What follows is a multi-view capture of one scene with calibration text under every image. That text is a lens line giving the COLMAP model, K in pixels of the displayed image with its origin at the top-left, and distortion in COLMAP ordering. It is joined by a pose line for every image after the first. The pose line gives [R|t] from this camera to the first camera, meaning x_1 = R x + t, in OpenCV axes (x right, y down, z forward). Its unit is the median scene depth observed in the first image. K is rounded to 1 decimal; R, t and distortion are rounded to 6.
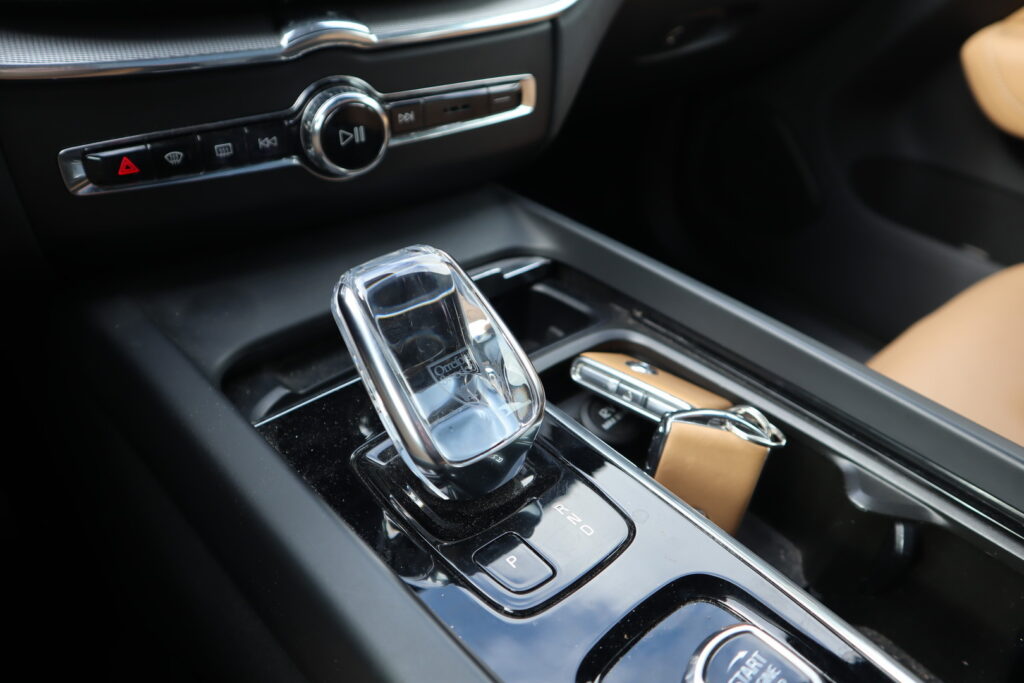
lens RADIAL K [[693.1, 0, 512.0], [0, 693.1, 341.5], [0, 0, 1]] dist [-0.111970, 0.062750]
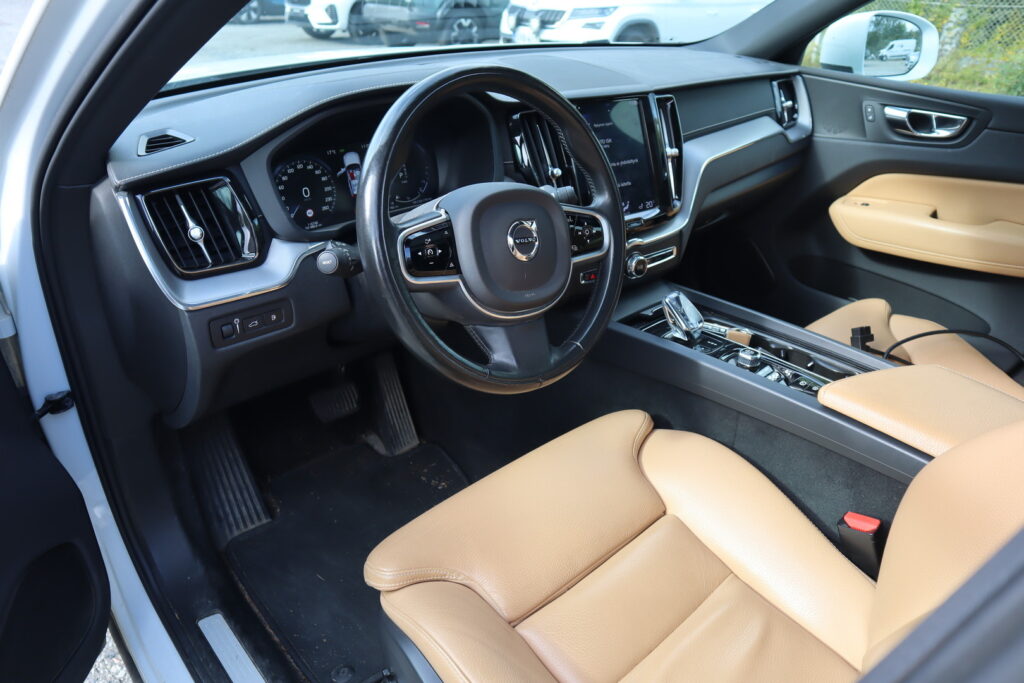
lens RADIAL K [[693.1, 0, 512.0], [0, 693.1, 341.5], [0, 0, 1]] dist [-0.111970, 0.062750]
pose [[0.998517, -0.037941, 0.039029, -1.042626], [0.042755, 0.990463, -0.130979, 0.553717], [-0.033687, 0.132454, 0.990617, -2.585429]]
